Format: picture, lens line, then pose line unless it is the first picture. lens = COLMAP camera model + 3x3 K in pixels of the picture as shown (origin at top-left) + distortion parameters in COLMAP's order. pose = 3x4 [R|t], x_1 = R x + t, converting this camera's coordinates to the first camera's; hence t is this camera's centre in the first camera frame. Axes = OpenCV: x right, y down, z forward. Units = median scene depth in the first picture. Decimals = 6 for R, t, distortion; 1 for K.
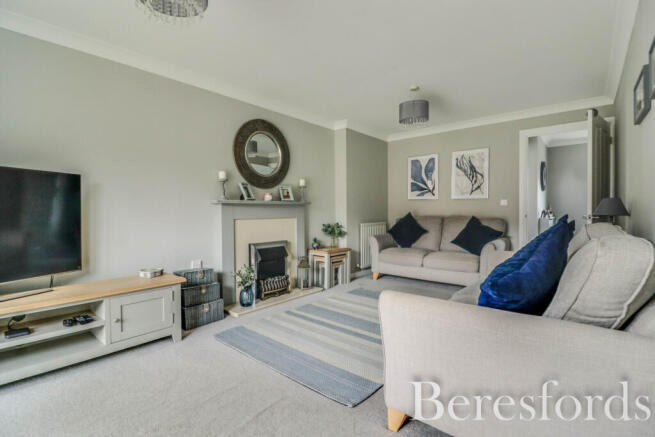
lens RADIAL K [[310.7, 0, 330.1], [0, 310.7, 216.3], [0, 0, 1]] dist [-0.001689, -0.000406]
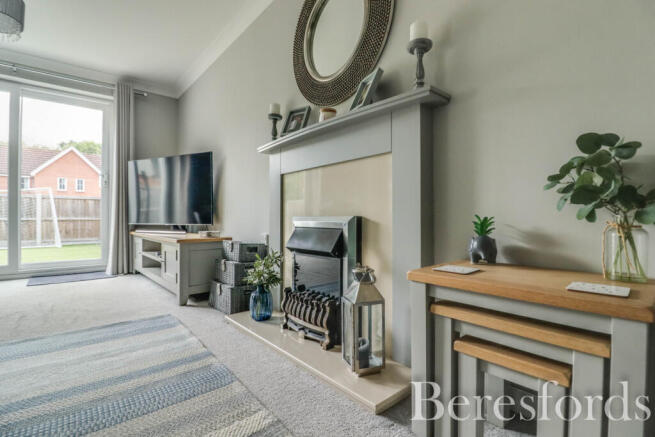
lens RADIAL K [[310.7, 0, 330.1], [0, 310.7, 216.3], [0, 0, 1]] dist [-0.001689, -0.000406]
pose [[-0.164463, -0.005016, -0.986371, 0.264717], [-0.011637, 0.999927, -0.003145, 0.091217], [0.986315, 0.010962, -0.164509, 1.157674]]
